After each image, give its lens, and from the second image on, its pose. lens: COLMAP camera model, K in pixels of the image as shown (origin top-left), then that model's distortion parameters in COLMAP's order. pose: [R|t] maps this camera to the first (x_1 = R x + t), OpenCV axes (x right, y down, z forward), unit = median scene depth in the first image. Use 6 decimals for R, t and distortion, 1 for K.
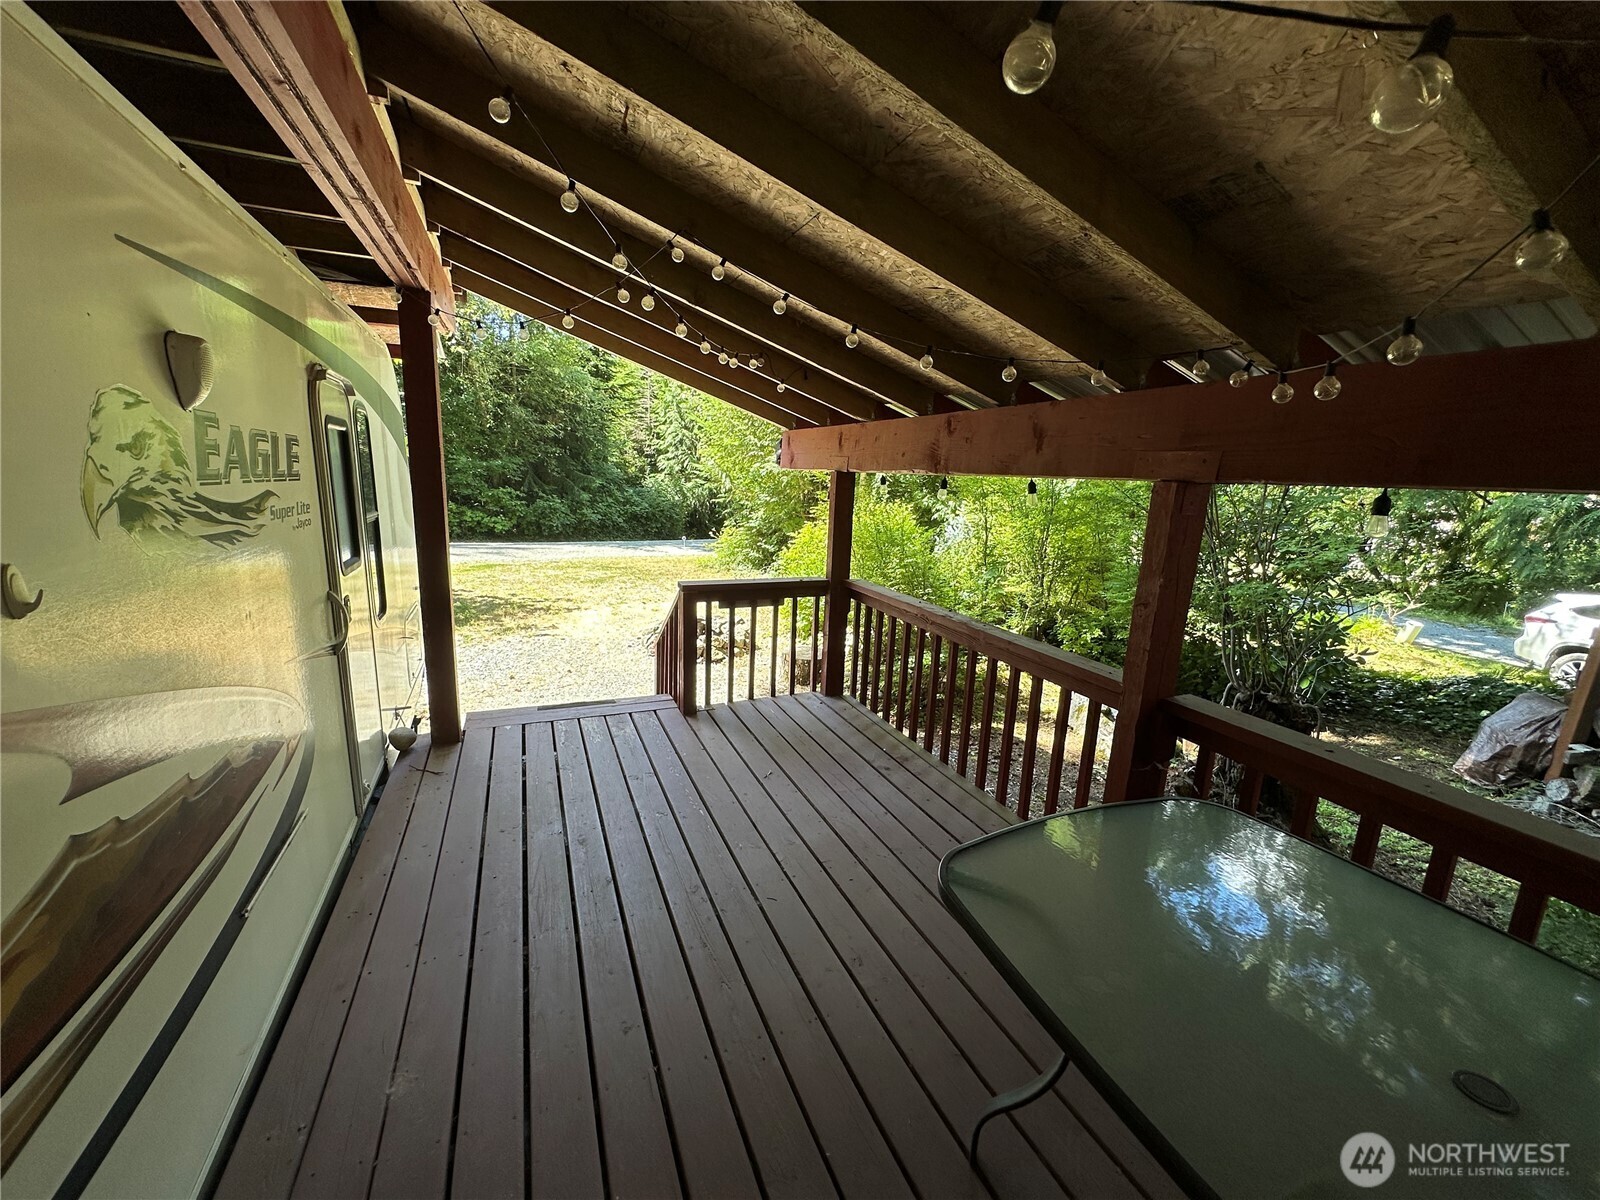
lens RADIAL K [[639.3, 0, 800.7], [0, 639.3, 599.7], [0, 0, 1]] dist [-0.006629, -0.000273]
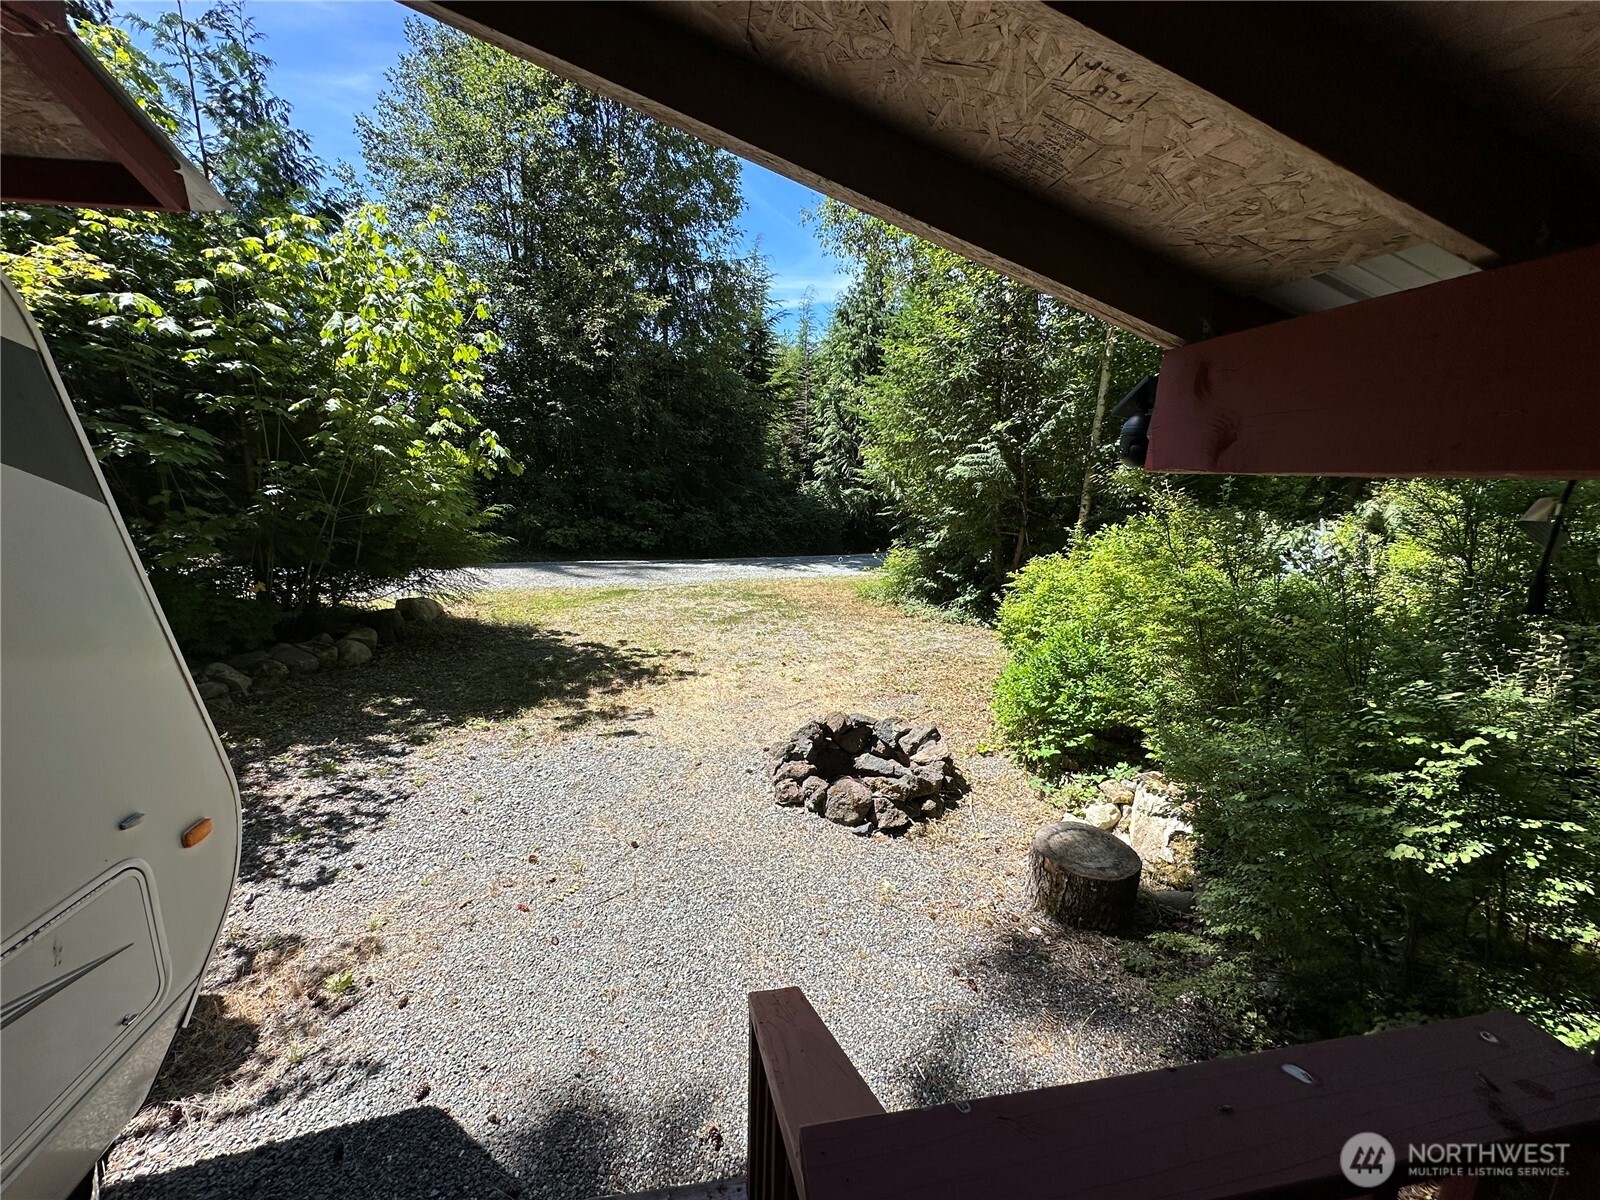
lens RADIAL K [[639.3, 0, 799.3], [0, 639.3, 597.2], [0, 0, 1]] dist [-0.006629, -0.000273]
pose [[0.970378, 0.017488, -0.240957, -0.024516], [-0.019752, 0.999781, -0.006984, -0.028024], [0.240782, 0.011536, 0.970511, 0.132183]]
